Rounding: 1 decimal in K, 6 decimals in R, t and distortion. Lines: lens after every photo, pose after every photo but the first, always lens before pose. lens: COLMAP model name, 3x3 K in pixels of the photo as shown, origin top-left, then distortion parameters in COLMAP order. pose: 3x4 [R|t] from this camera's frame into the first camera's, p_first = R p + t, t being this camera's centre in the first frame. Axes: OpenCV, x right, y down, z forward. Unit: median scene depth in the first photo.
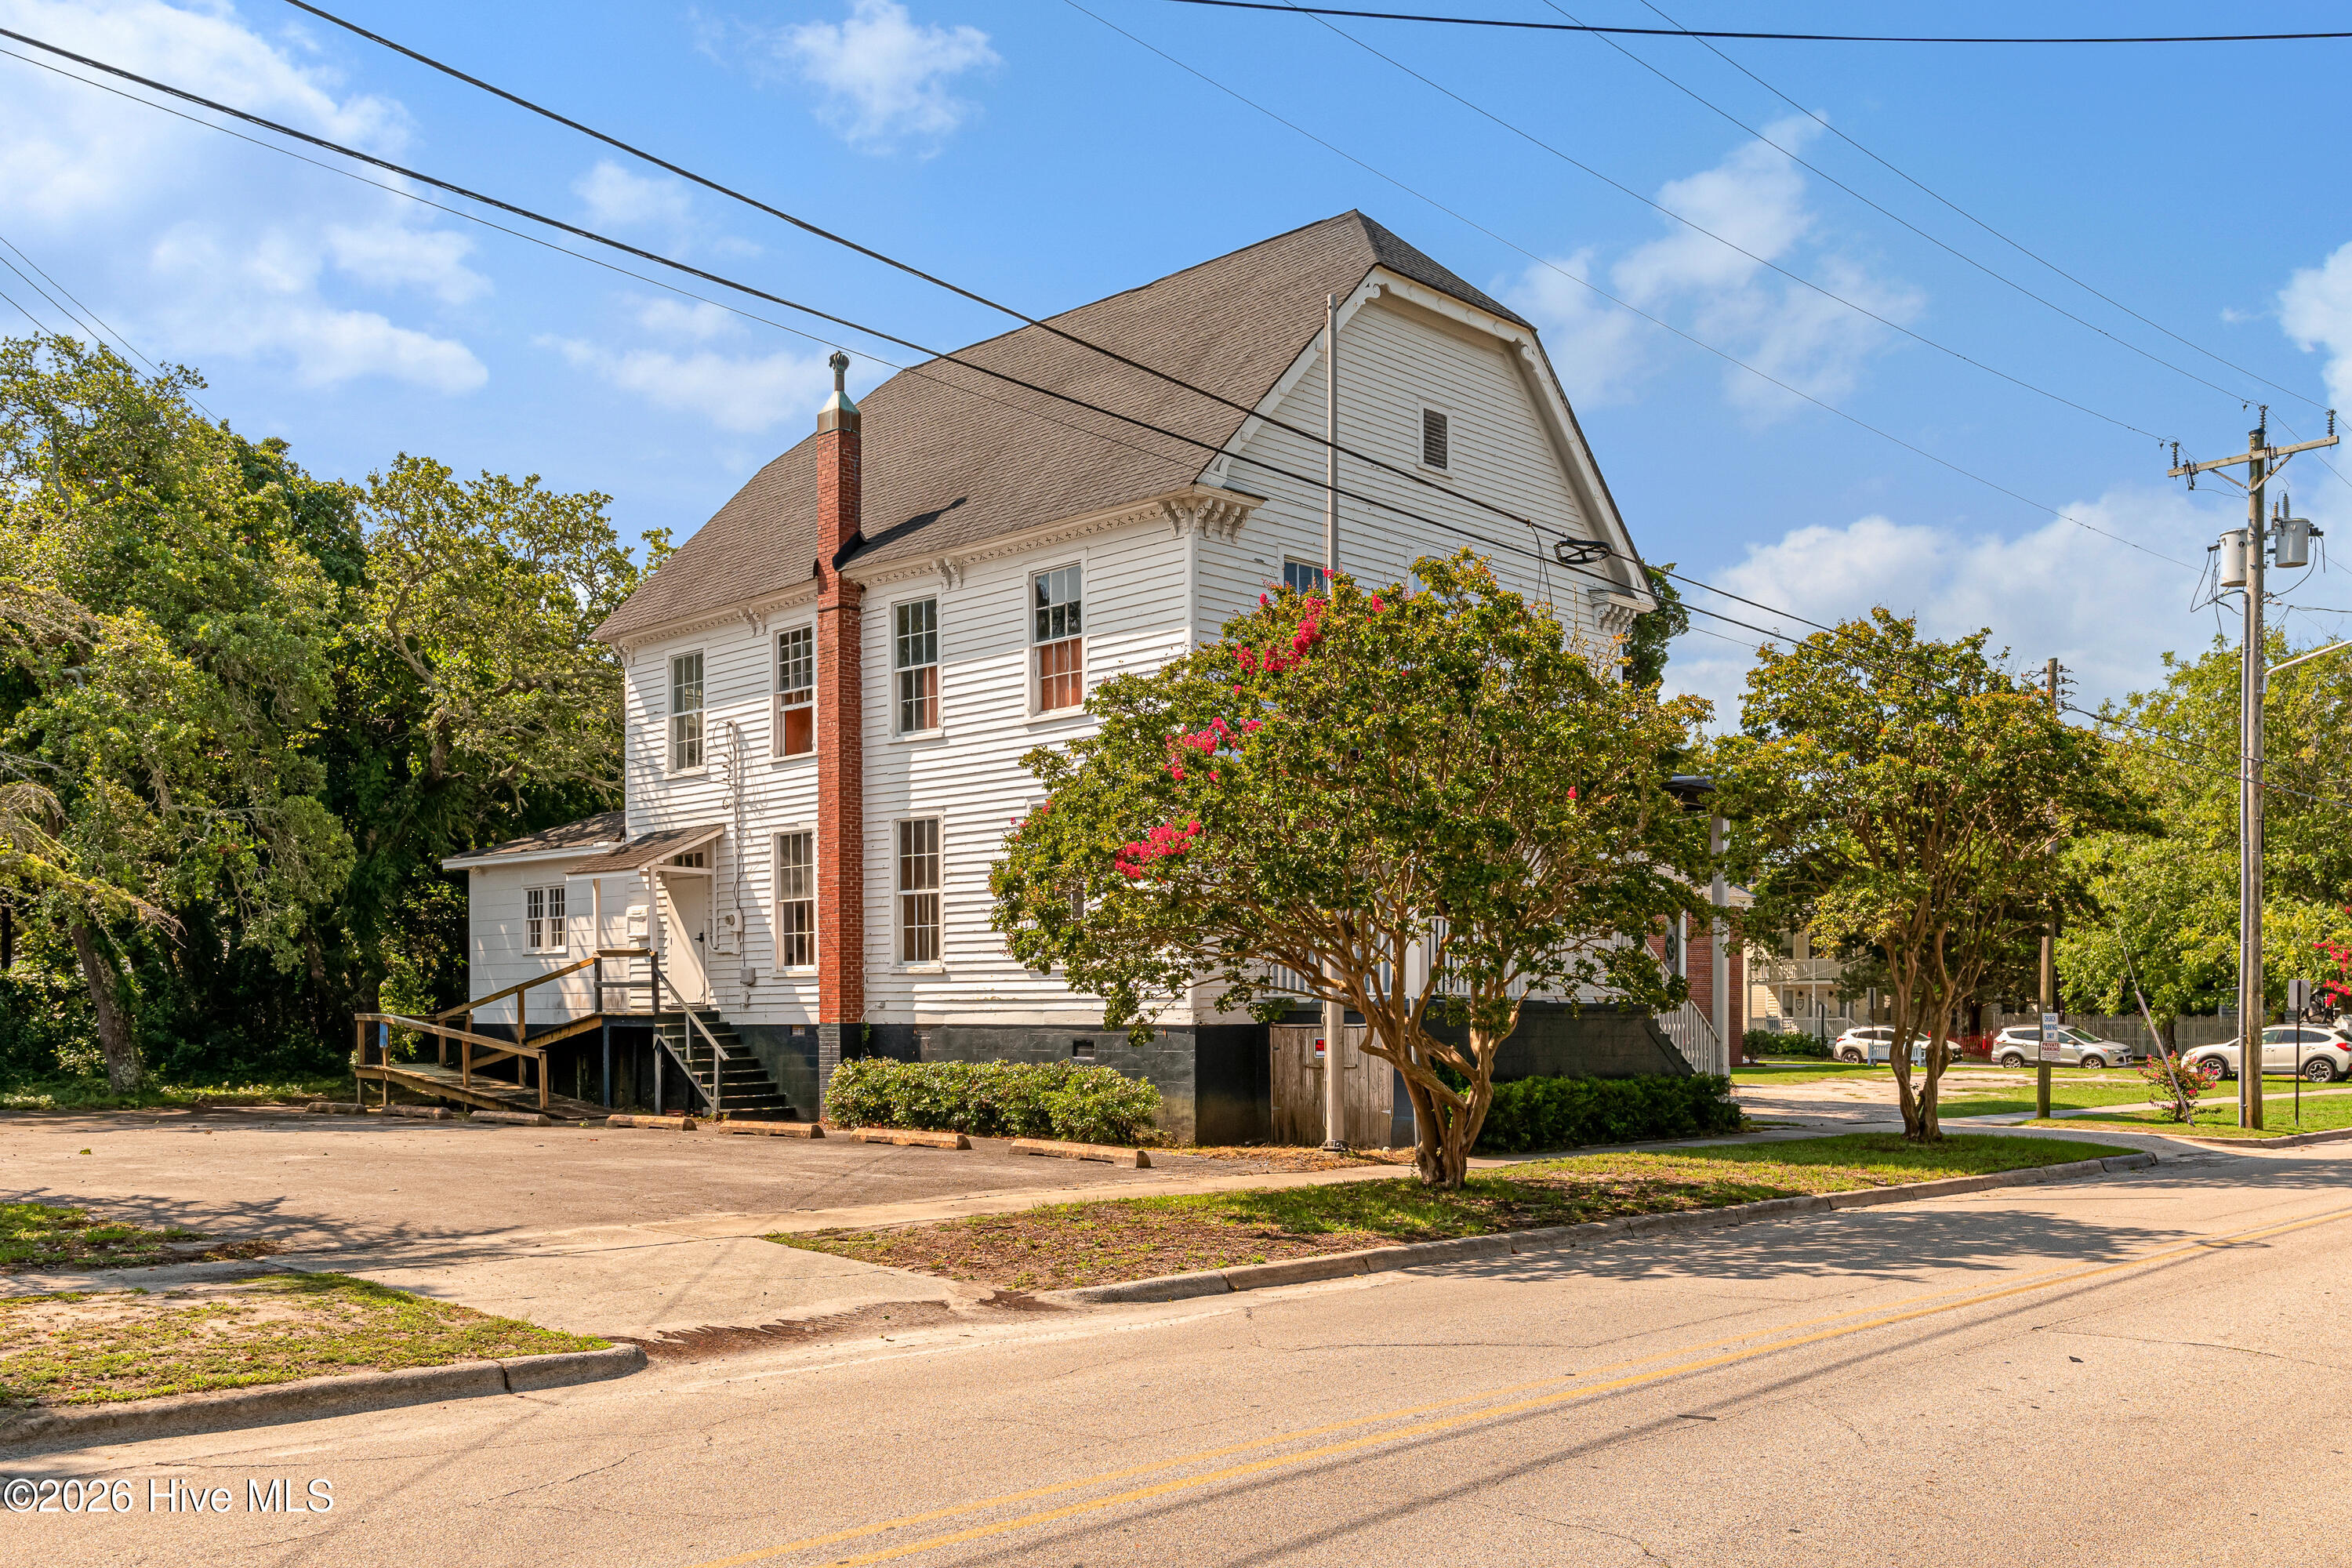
lens RADIAL K [[2008.2, 0, 1157.5], [0, 2008.2, 1028.4], [0, 0, 1]] dist [-0.002680, 0.005673]
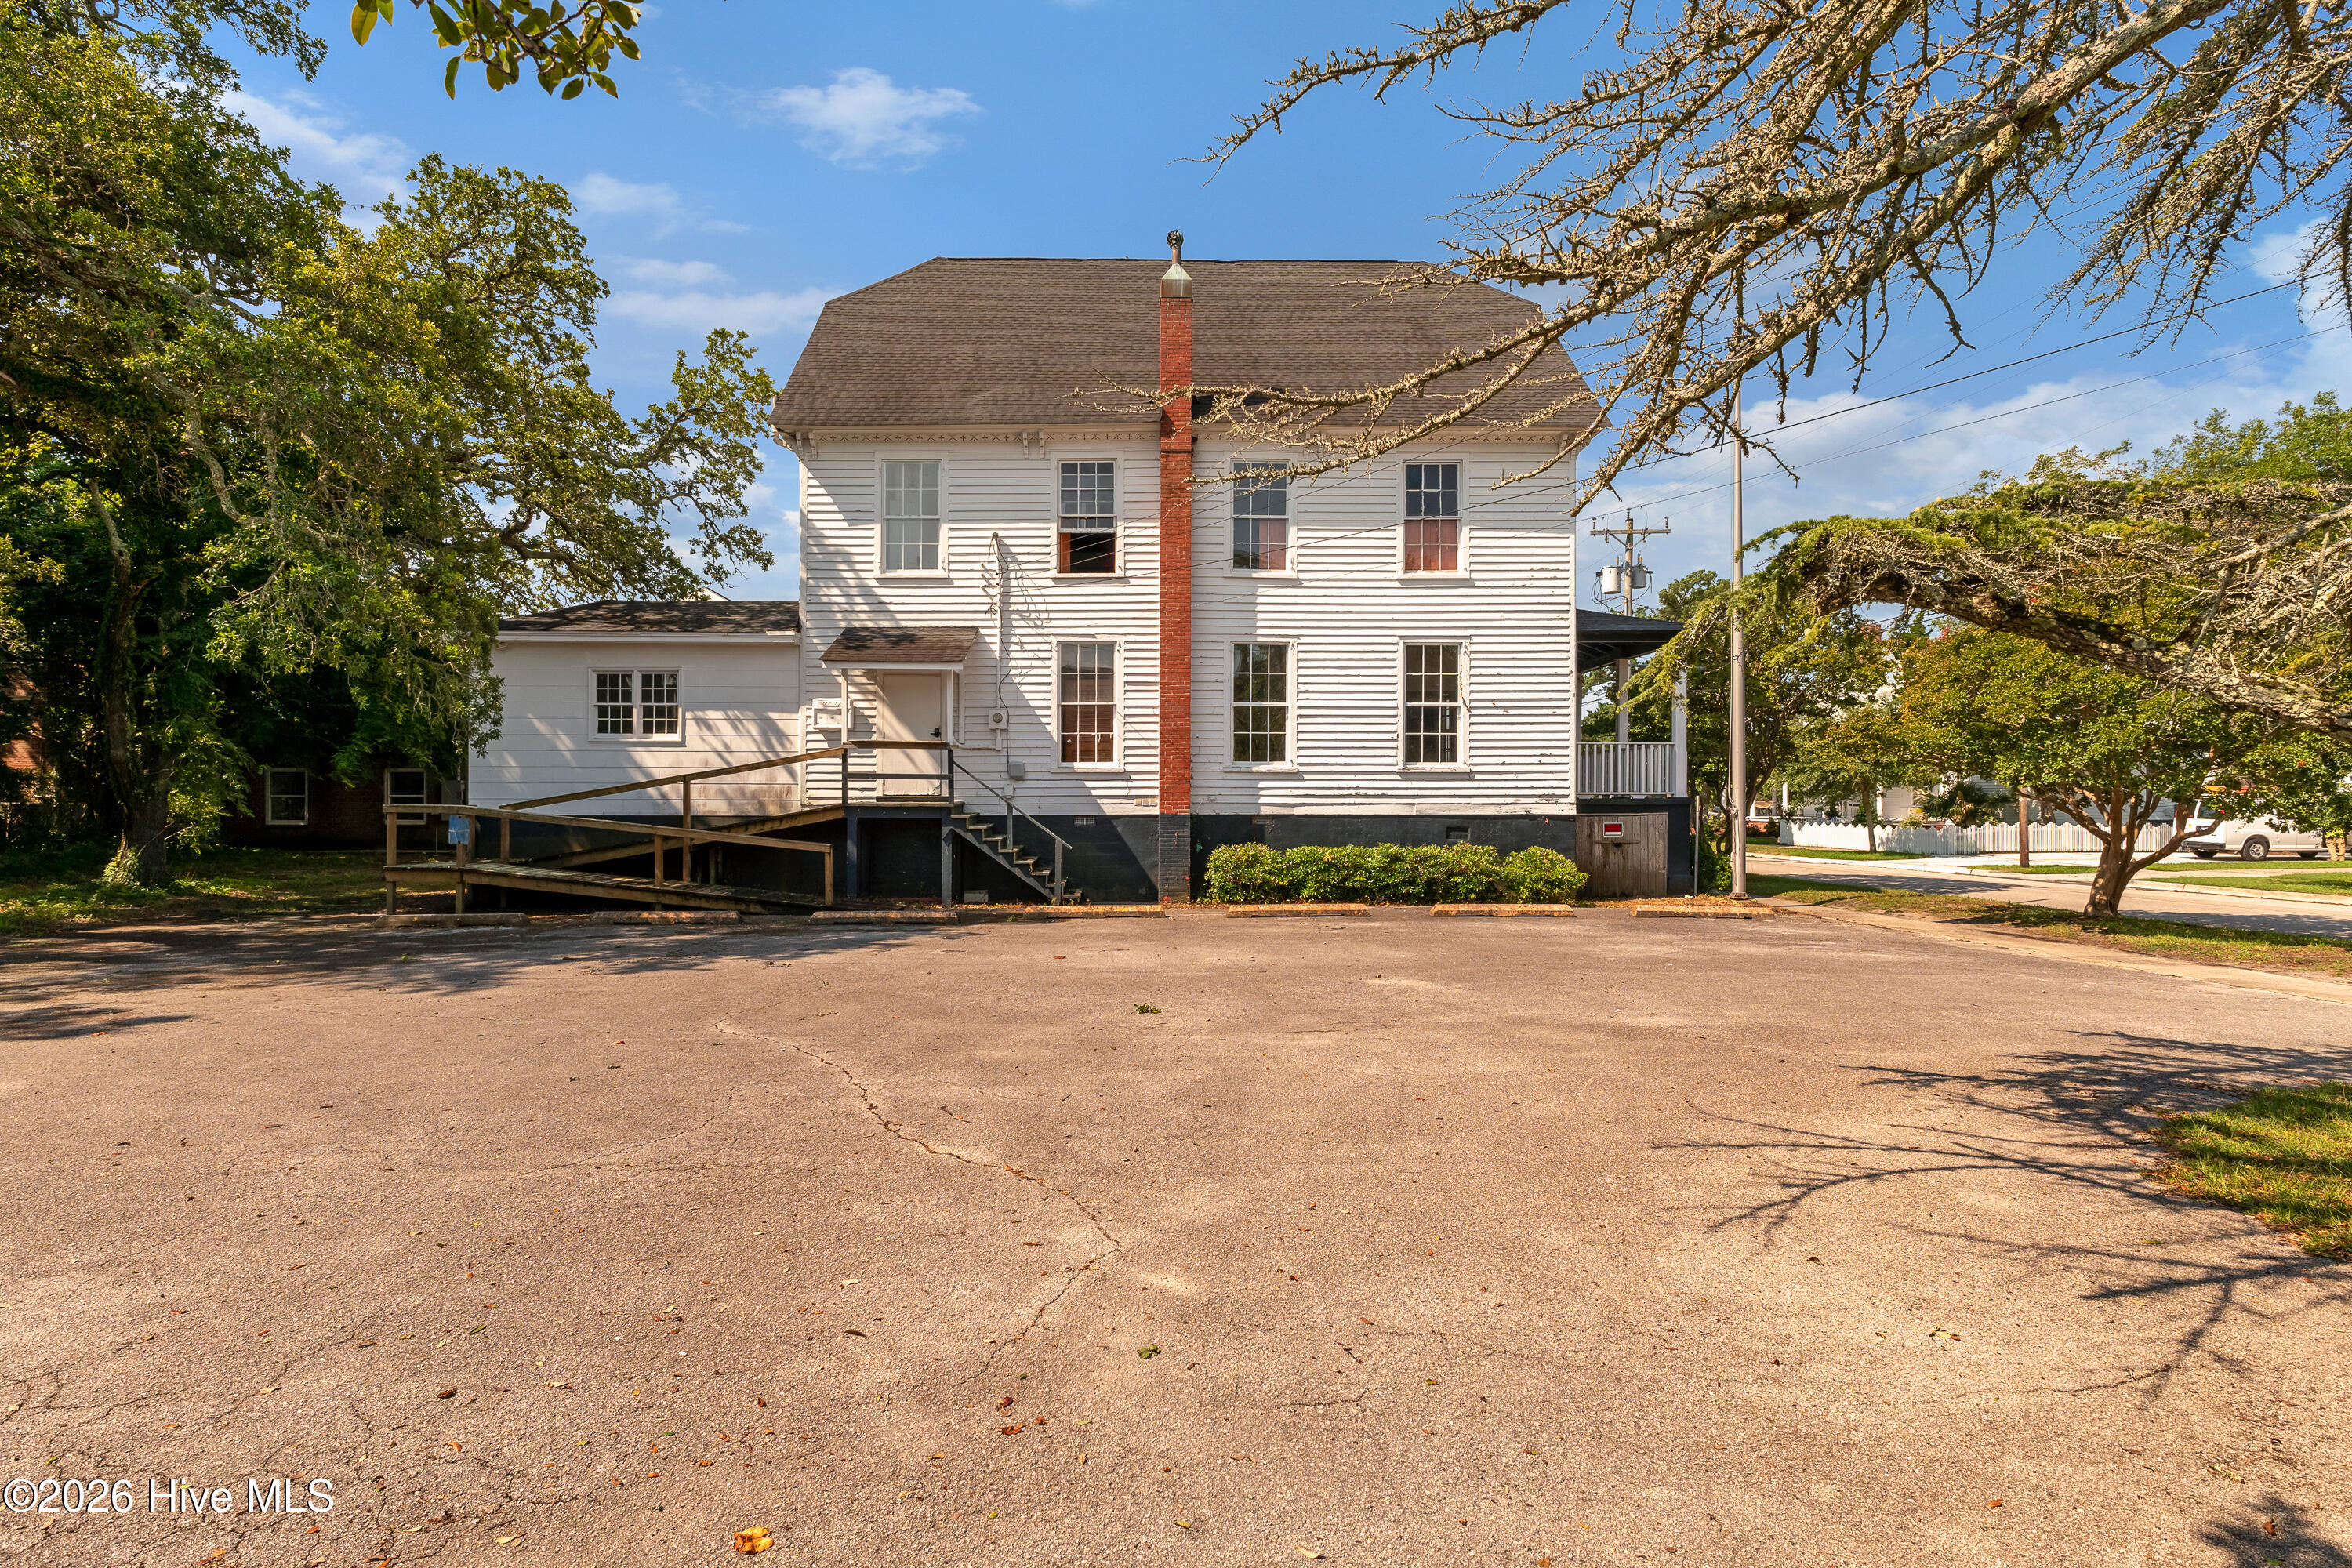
lens RADIAL K [[1173.7, 0, 1179.0], [0, 1173.7, 813.2], [0, 0, 1]] dist [-0.018462, -0.000262]
pose [[0.704734, 0.001745, 0.709469, -0.636979], [0.004221, 0.999969, -0.006652, 0.001499], [-0.709459, 0.007683, 0.704705, 0.531820]]
